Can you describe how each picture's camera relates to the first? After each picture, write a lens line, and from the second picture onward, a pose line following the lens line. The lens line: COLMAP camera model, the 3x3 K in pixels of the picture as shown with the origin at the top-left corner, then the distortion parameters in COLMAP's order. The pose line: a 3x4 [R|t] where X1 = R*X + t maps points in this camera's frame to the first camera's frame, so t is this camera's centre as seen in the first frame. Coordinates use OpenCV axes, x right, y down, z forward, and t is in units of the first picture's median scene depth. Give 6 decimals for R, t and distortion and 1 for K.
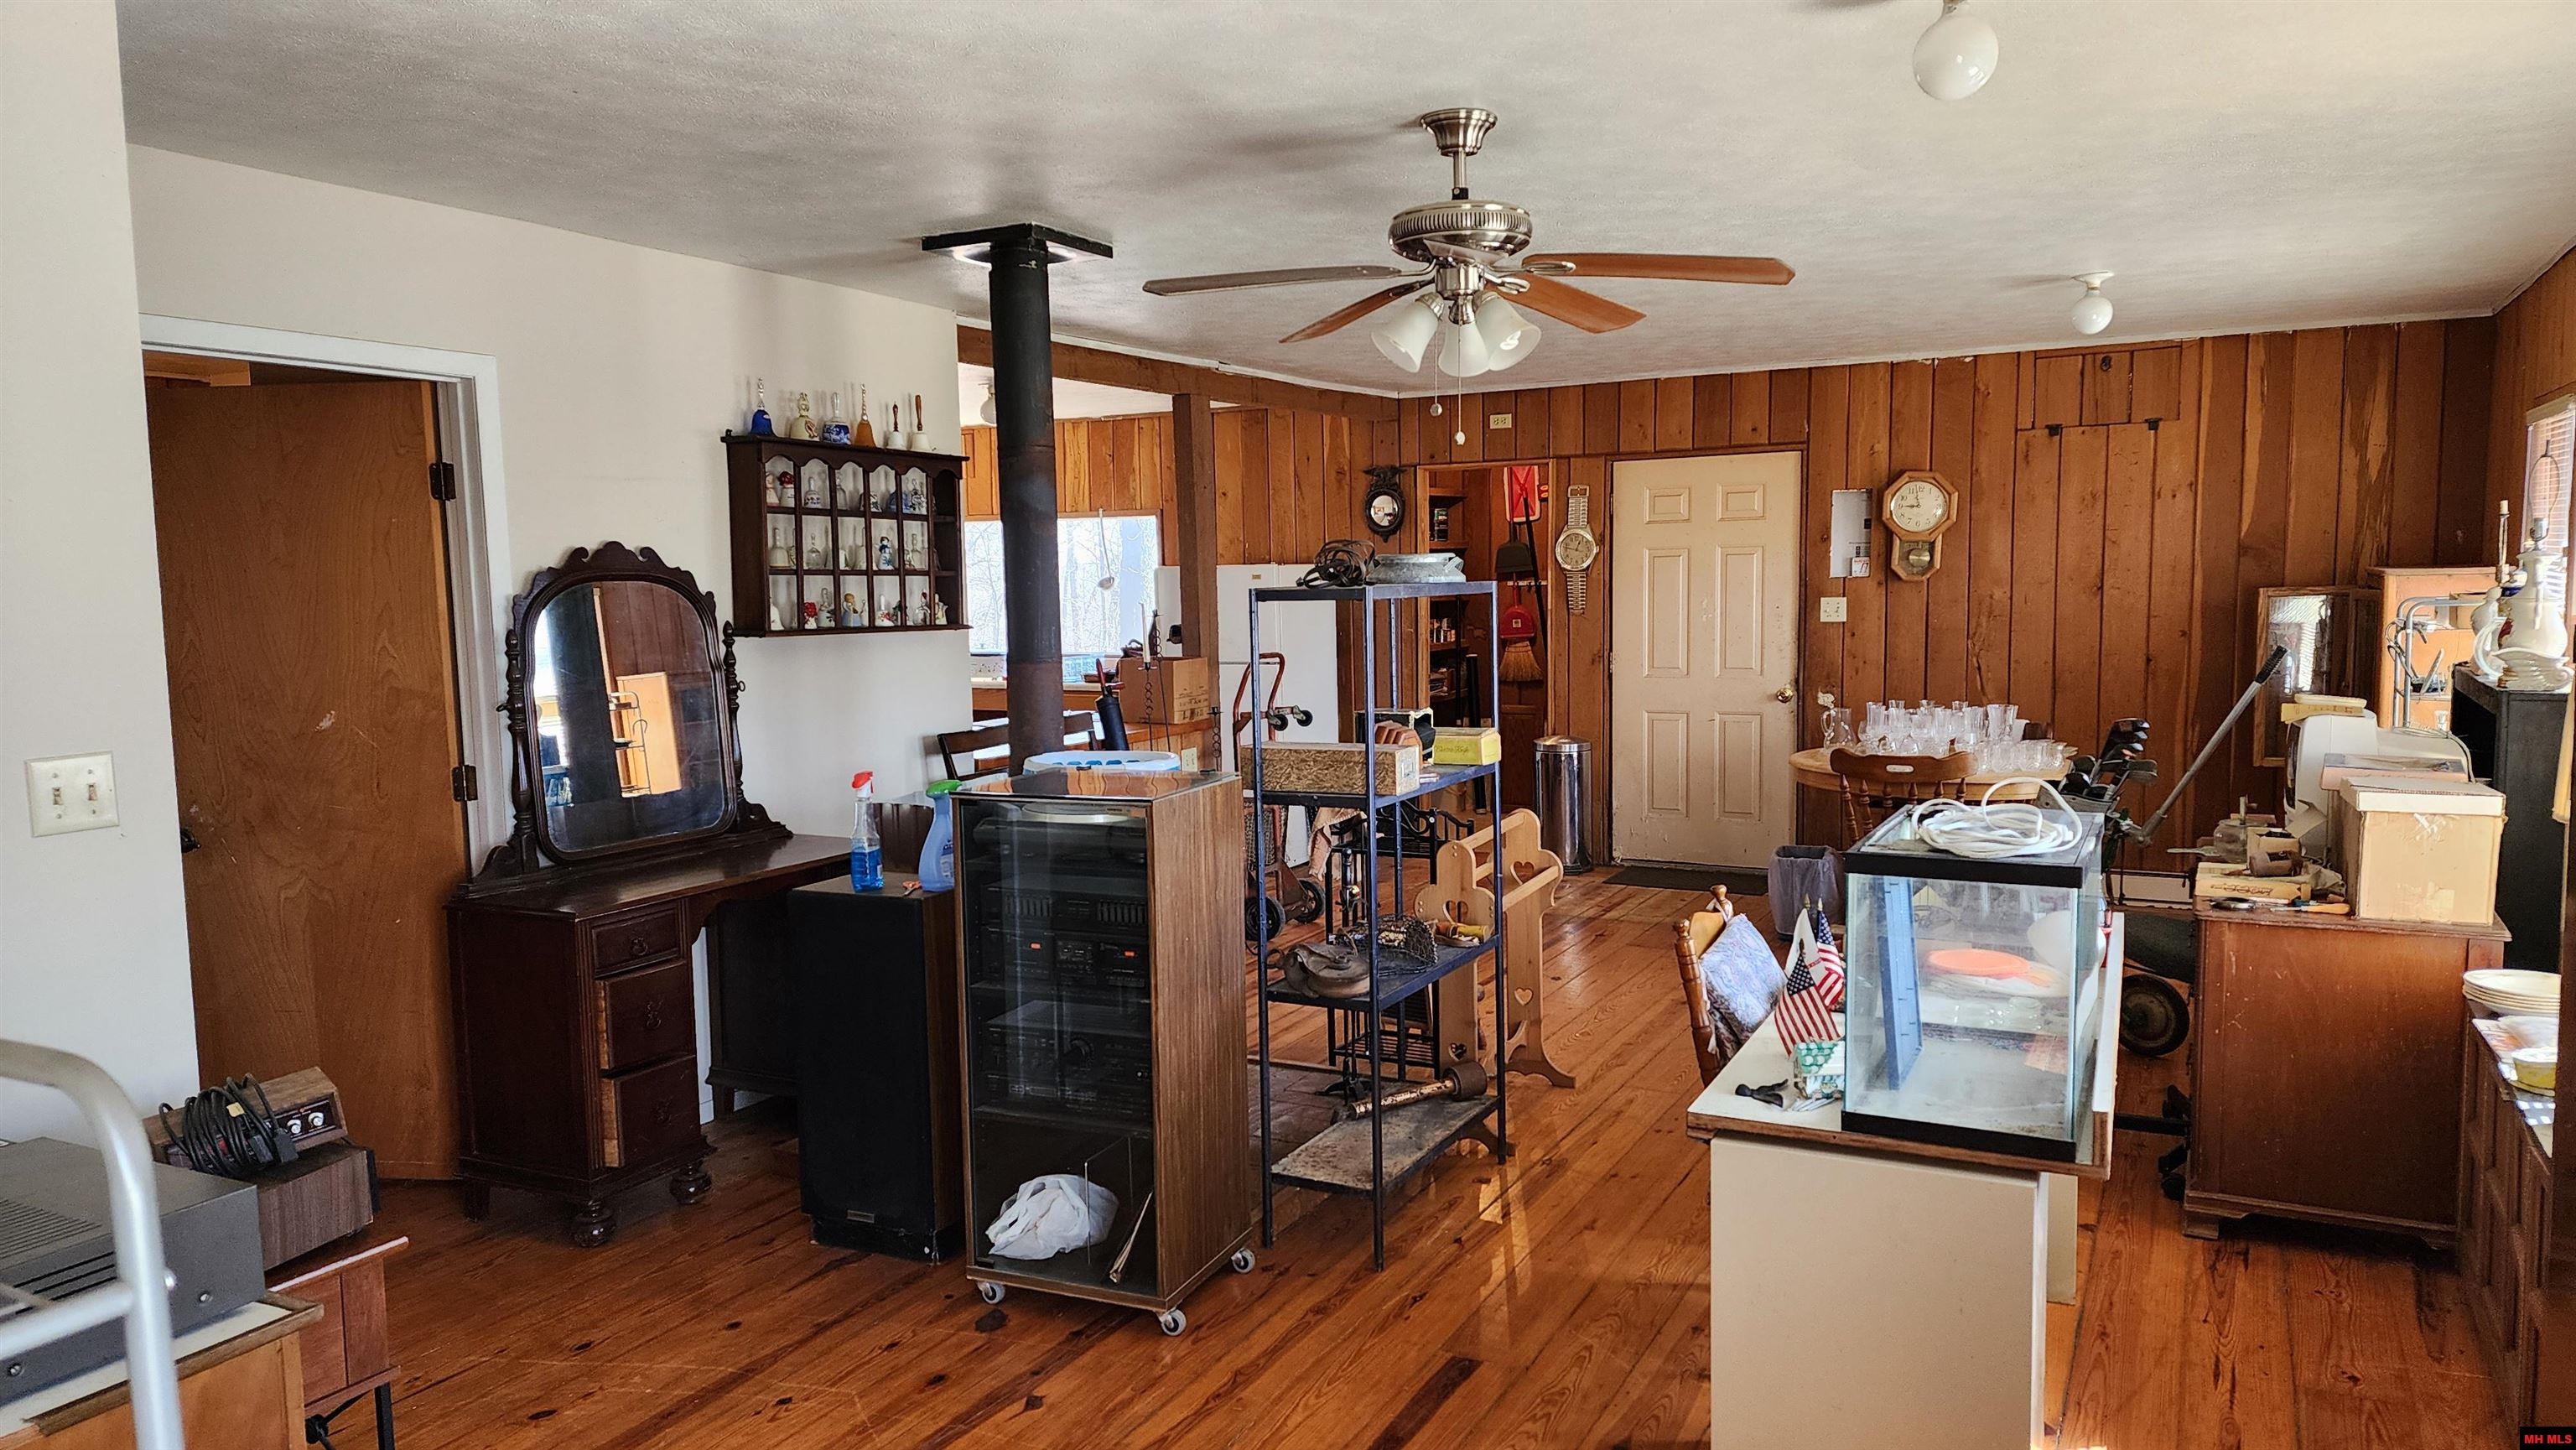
lens RADIAL K [[1728.2, 0, 1288.0], [0, 1728.2, 725.0], [0, 0, 1]] dist [0.093198, -0.073714]
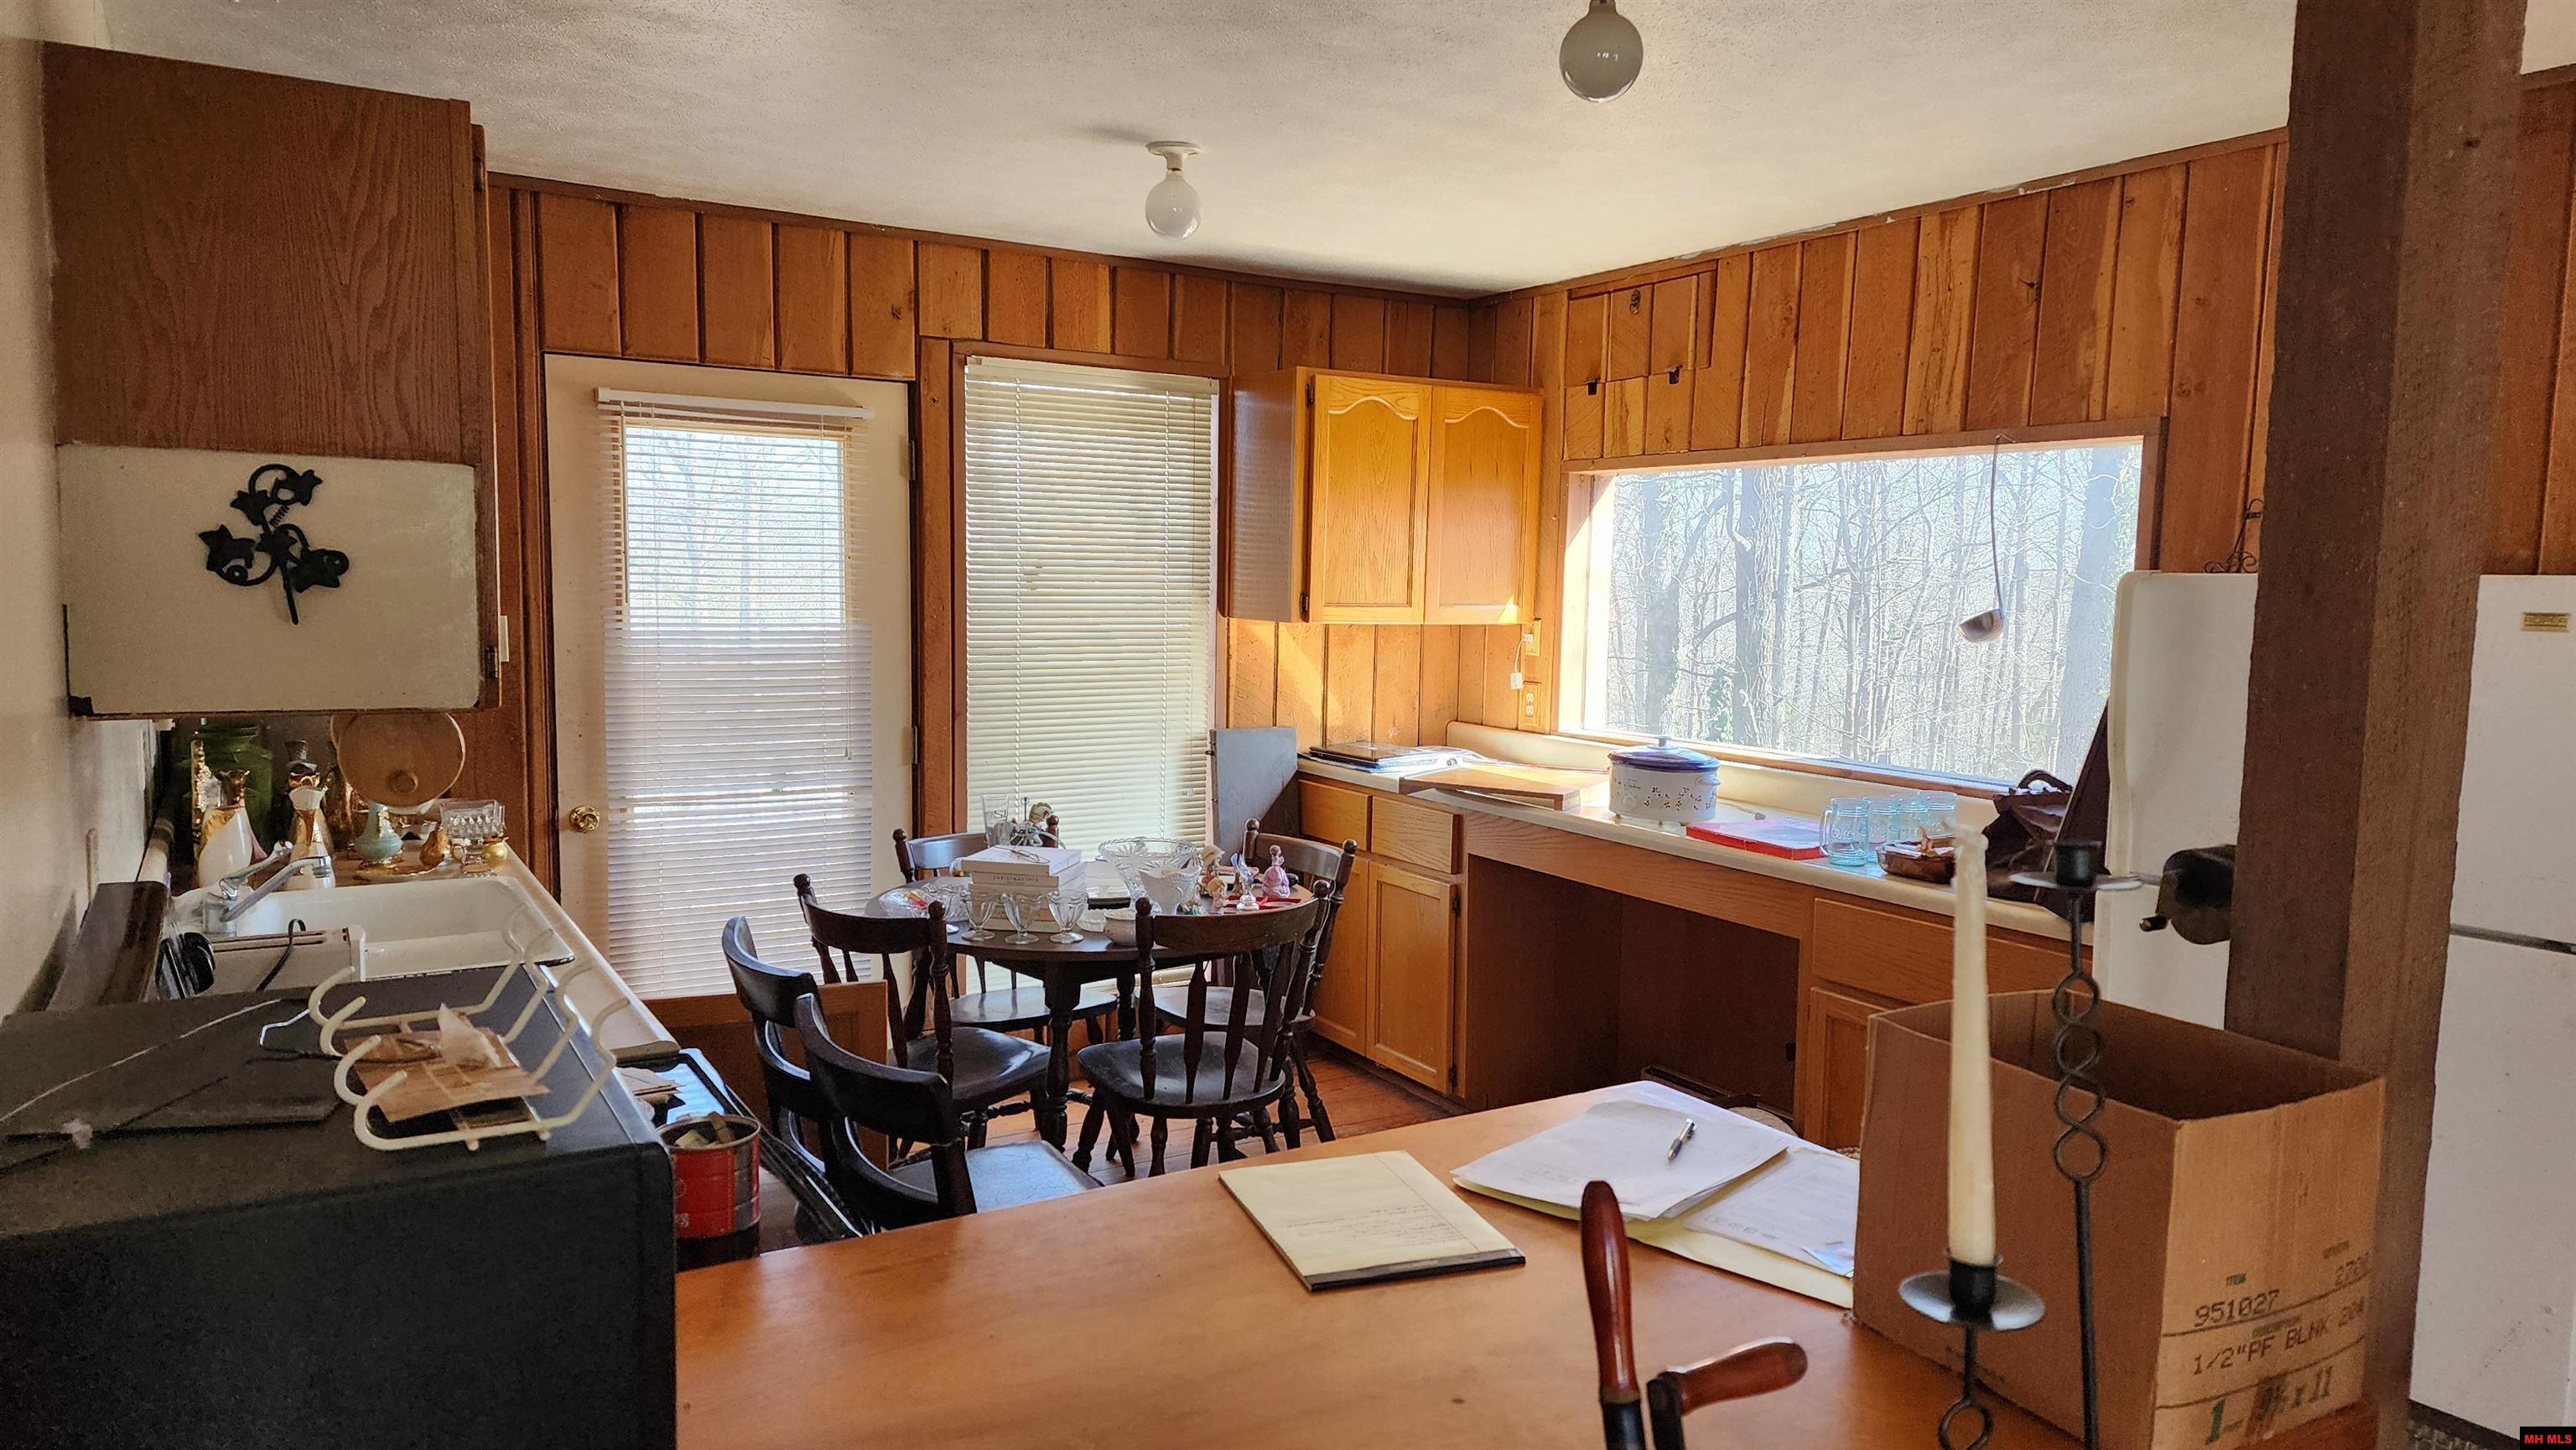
lens RADIAL K [[1728.2, 0, 1288.0], [0, 1728.2, 725.0], [0, 0, 1]] dist [0.093198, -0.073714]
pose [[0.866659, 0.093590, -0.490044, -0.043322], [-0.090088, 0.995458, 0.030792, -0.052233], [0.490700, 0.017461, 0.871154, 0.572441]]
